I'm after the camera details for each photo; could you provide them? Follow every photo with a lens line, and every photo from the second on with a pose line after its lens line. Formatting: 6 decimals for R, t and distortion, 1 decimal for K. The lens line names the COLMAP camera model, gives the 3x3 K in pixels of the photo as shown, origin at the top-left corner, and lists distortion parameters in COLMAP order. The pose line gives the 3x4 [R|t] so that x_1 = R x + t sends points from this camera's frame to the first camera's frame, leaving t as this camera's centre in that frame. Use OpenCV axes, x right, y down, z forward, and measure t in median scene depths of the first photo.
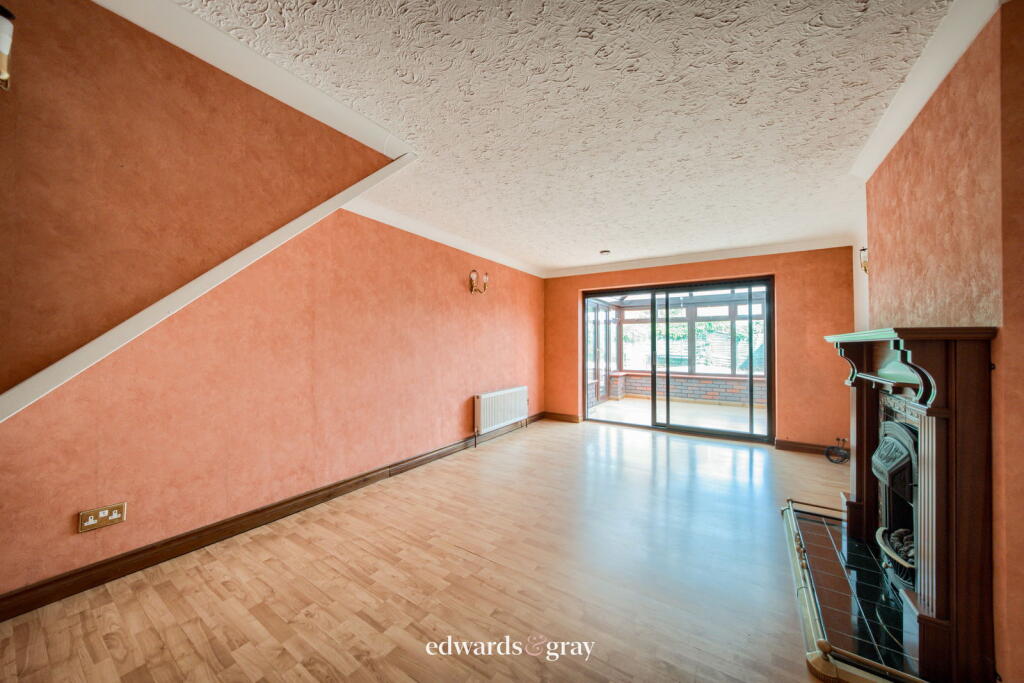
lens RADIAL K [[356.9, 0, 507.7], [0, 356.9, 337.9], [0, 0, 1]] dist [0.000798, -0.000008]
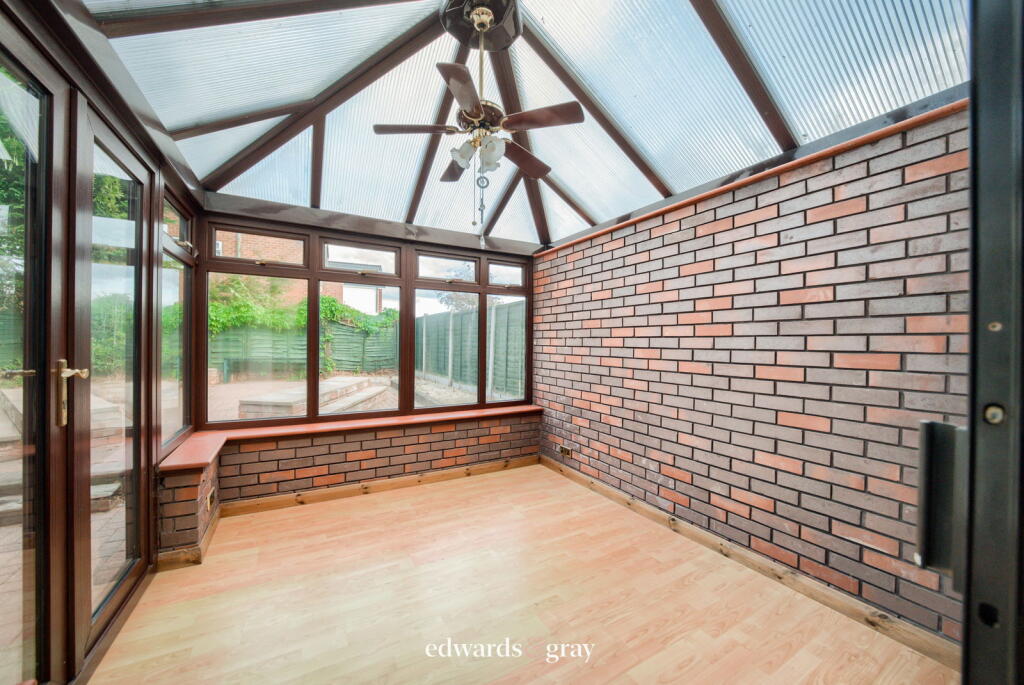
lens RADIAL K [[356.9, 0, 507.3], [0, 356.9, 346.8], [0, 0, 1]] dist [0.000798, -0.000008]
pose [[0.485711, -0.002257, 0.874117, 0.290666], [-0.014866, 0.999831, 0.010842, 0.027596], [-0.873993, -0.018261, 0.485595, 1.029237]]
